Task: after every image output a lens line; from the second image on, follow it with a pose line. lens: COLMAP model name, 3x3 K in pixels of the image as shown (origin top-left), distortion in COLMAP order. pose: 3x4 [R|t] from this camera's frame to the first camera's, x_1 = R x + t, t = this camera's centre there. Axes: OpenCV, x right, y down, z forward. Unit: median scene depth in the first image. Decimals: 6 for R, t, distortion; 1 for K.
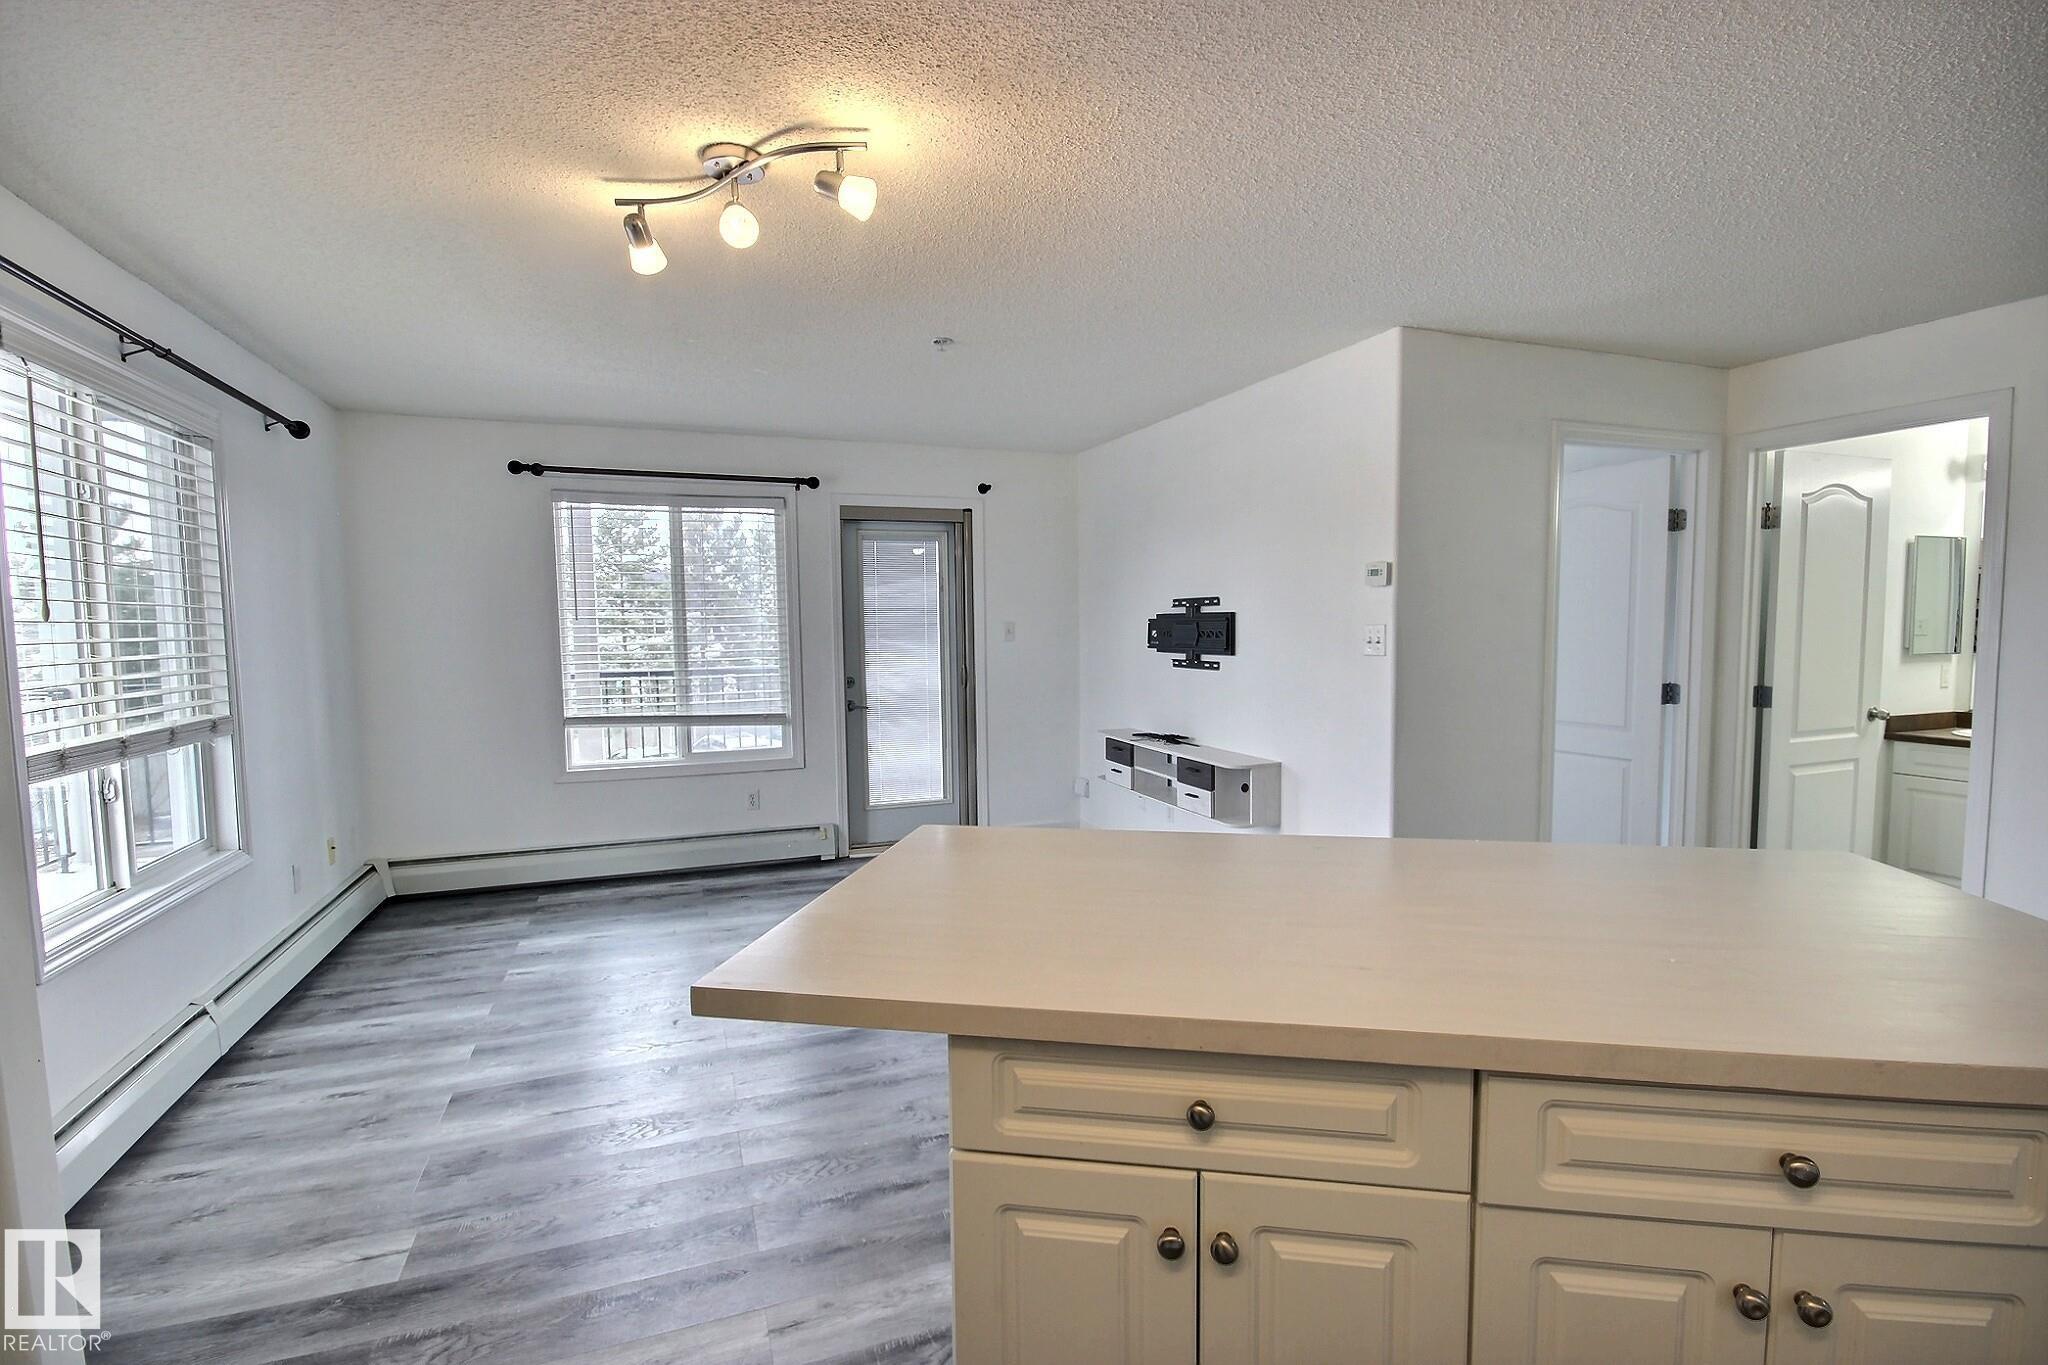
lens RADIAL K [[950.9, 0, 1042.8], [0, 950.9, 697.3], [0, 0, 1]] dist [-0.004046, -0.002630]
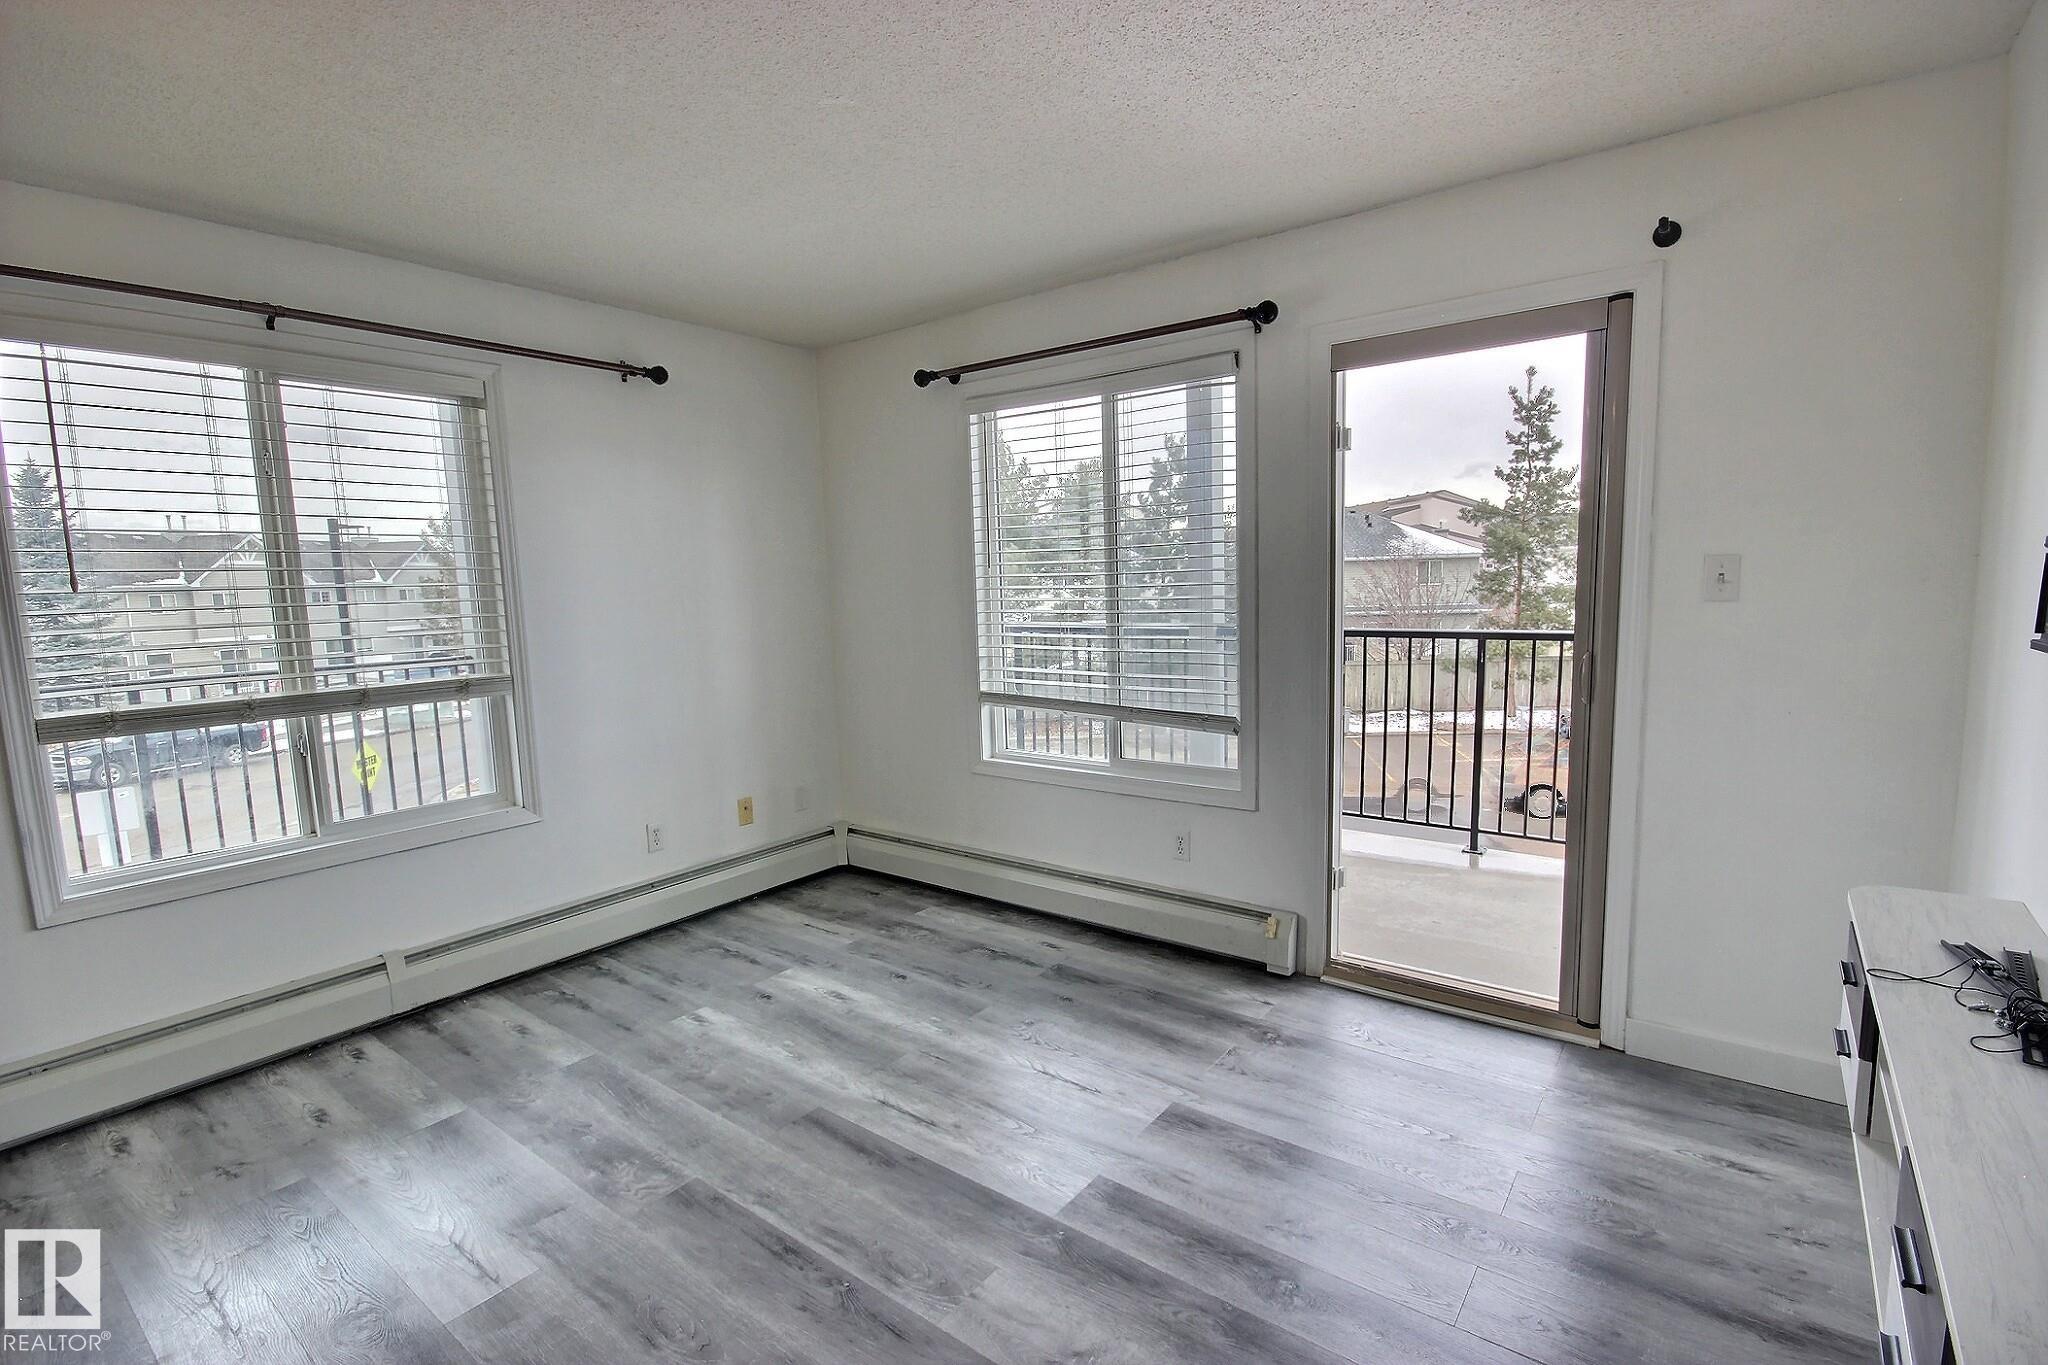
lens RADIAL K [[950.9, 0, 1025.4], [0, 950.9, 698.4], [0, 0, 1]] dist [-0.004046, -0.002630]
pose [[0.520215, 0.103988, -0.847681, 0.214043], [-0.044601, 0.994513, 0.094629, -0.057886], [0.852870, -0.011420, 0.521998, 0.707821]]
